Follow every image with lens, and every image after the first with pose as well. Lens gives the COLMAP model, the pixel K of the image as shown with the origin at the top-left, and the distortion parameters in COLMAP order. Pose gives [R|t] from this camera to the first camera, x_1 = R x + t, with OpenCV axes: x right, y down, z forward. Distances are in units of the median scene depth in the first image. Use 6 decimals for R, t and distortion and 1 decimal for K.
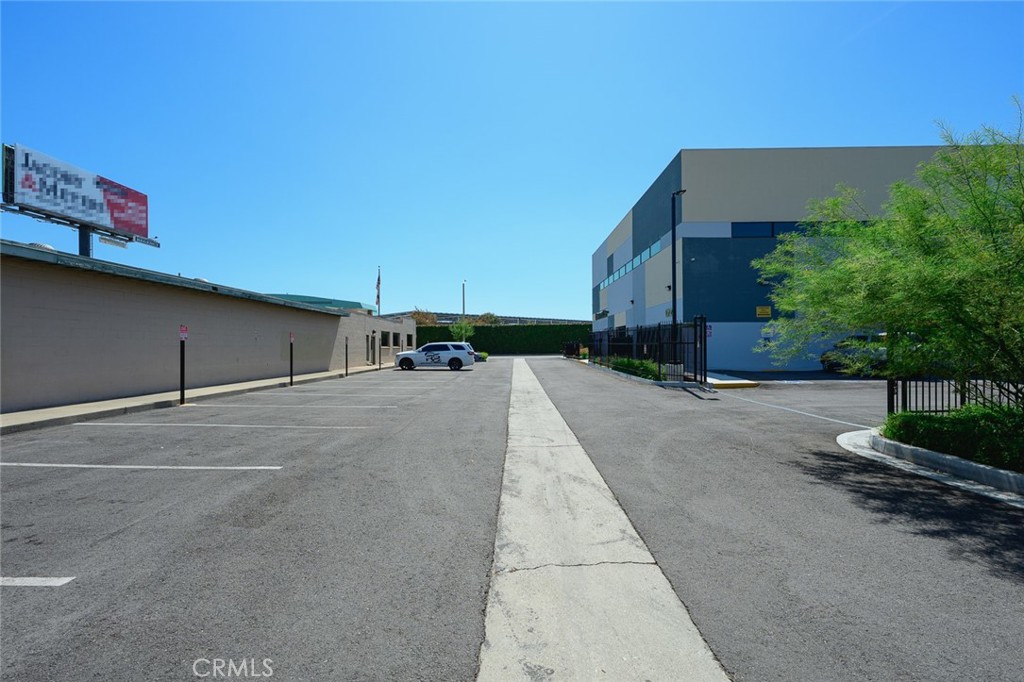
lens RADIAL K [[454.7, 0, 512.0], [0, 454.7, 341.0], [0, 0, 1]] dist [0.002881, 0.000410]
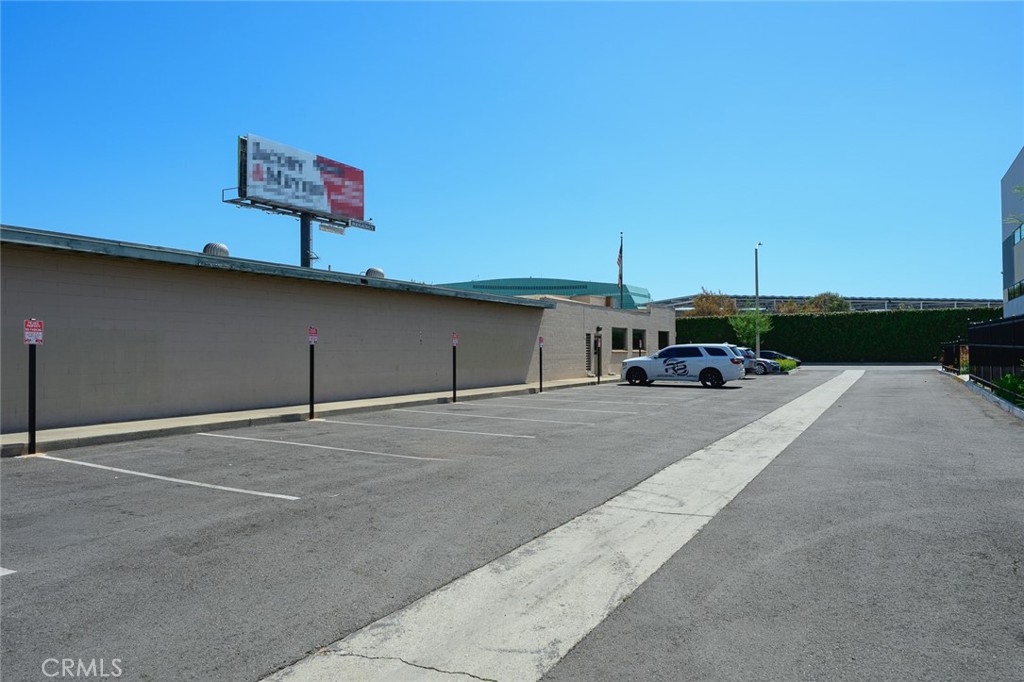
lens RADIAL K [[690.1, 0, 512.0], [0, 690.1, 341.0], [0, 0, 1]] dist [-0.000283, 0.001657]
pose [[0.878635, -0.004867, -0.477468, 0.101122], [0.005470, 0.999985, -0.000128, -0.002725], [0.477462, -0.002500, 0.878649, 0.014222]]
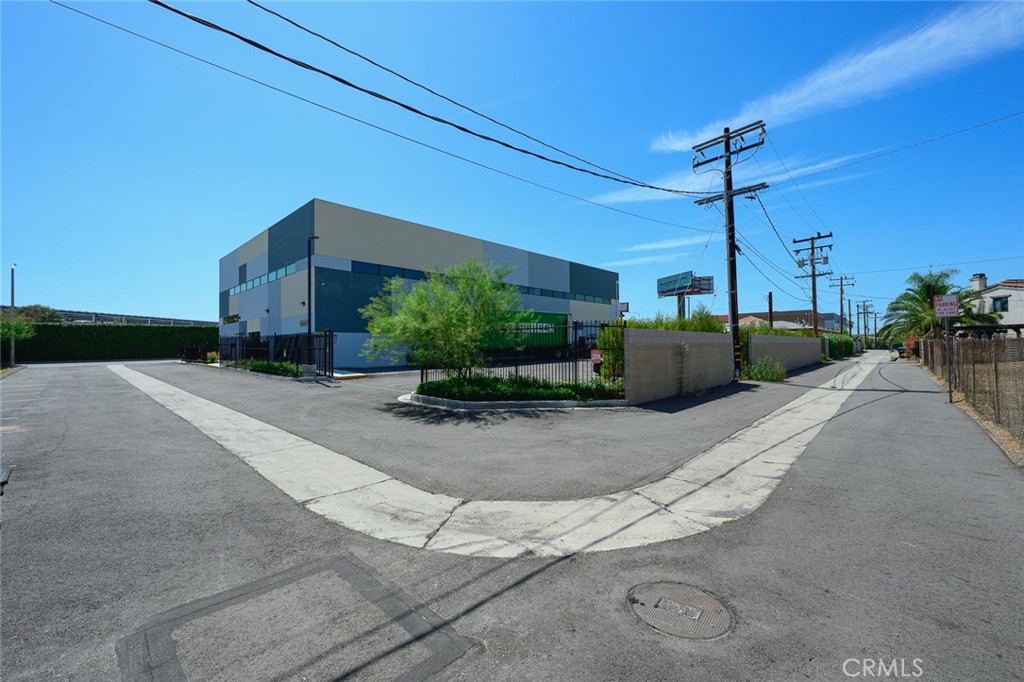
lens RADIAL K [[420.9, 0, 512.0], [0, 420.9, 341.0], [0, 0, 1]] dist [-0.000630, 0.000054]
pose [[0.690535, 0.006957, 0.723266, -0.084260], [-0.003334, 0.999974, -0.006436, -0.008001], [-0.723292, 0.002033, 0.690540, -0.190038]]
